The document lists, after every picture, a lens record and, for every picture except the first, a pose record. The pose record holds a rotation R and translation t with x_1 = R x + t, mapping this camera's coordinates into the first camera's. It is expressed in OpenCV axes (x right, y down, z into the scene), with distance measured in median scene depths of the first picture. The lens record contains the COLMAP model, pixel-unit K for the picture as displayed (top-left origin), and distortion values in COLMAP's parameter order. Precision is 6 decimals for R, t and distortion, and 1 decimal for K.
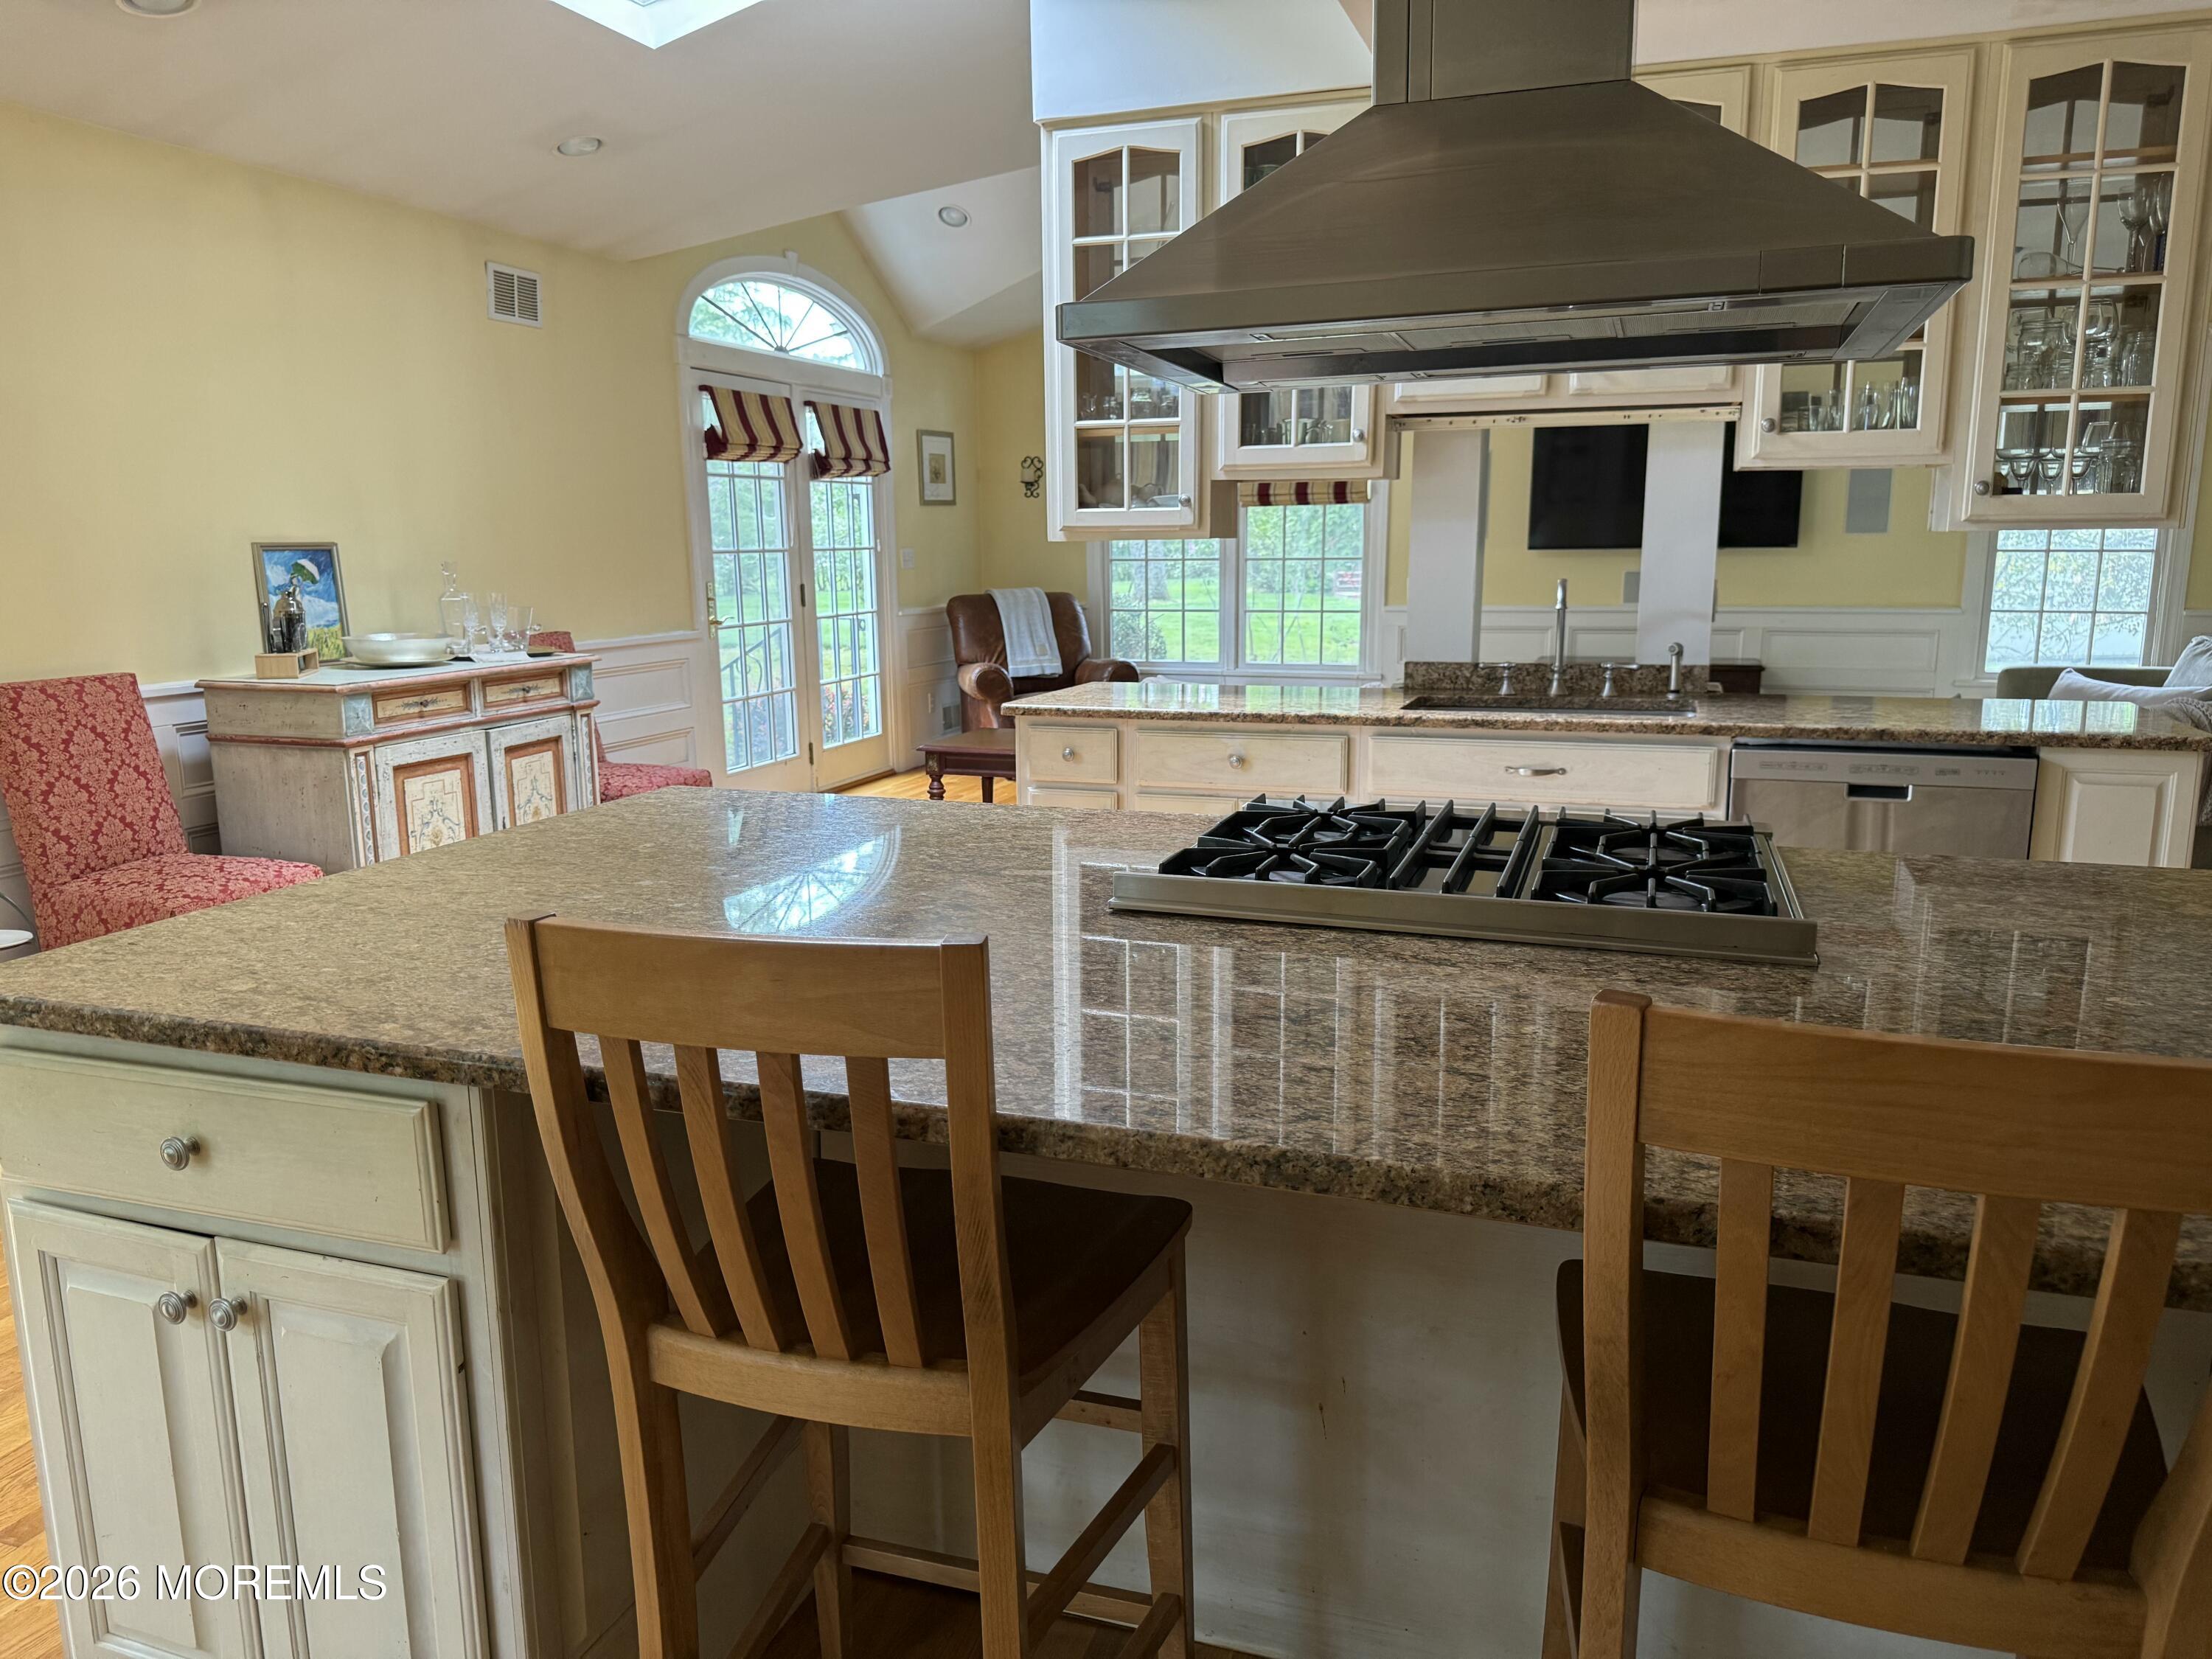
lens RADIAL K [[1587.4, 0, 1106.0], [0, 1587.4, 829.5], [0, 0, 1]] dist [0.039647, -0.062458]
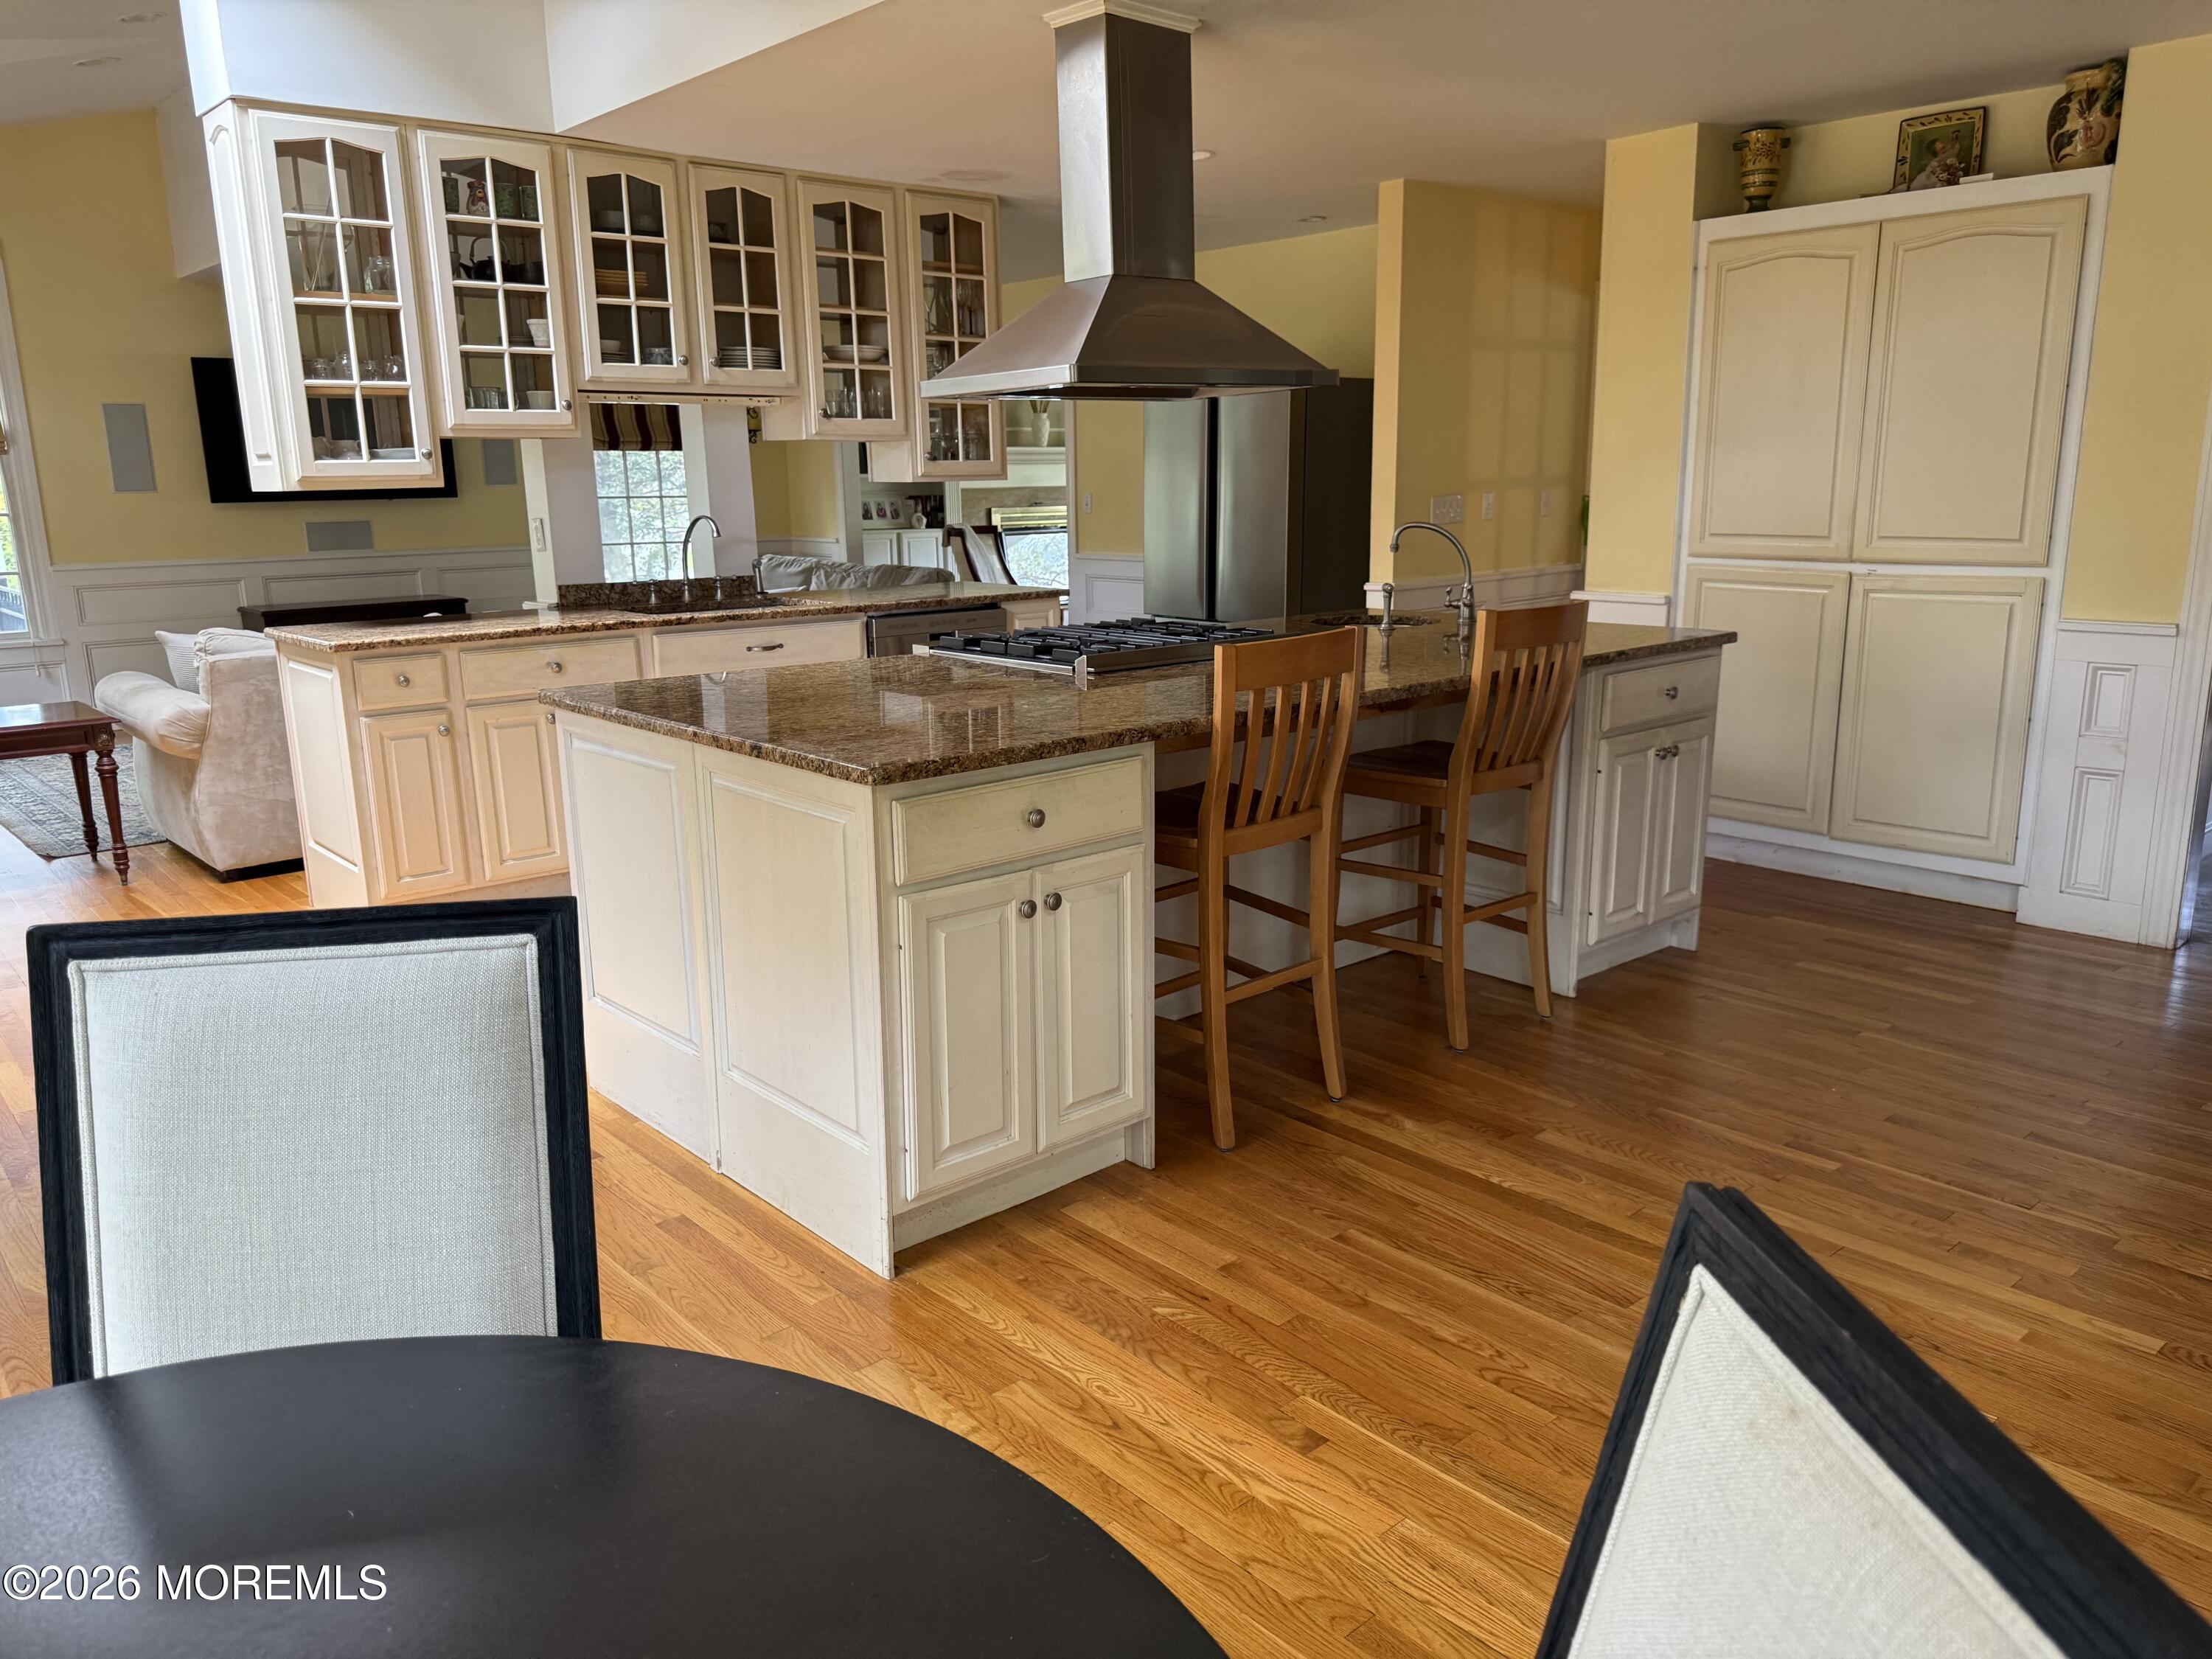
lens RADIAL K [[1587.4, 0, 1106.0], [0, 1587.4, 829.5], [0, 0, 1]] dist [0.039647, -0.062458]
pose [[0.495309, -0.185989, 0.848574, -0.819252], [0.164151, 0.979253, 0.118817, 0.004469], [-0.853067, 0.080443, 0.515563, -0.002016]]
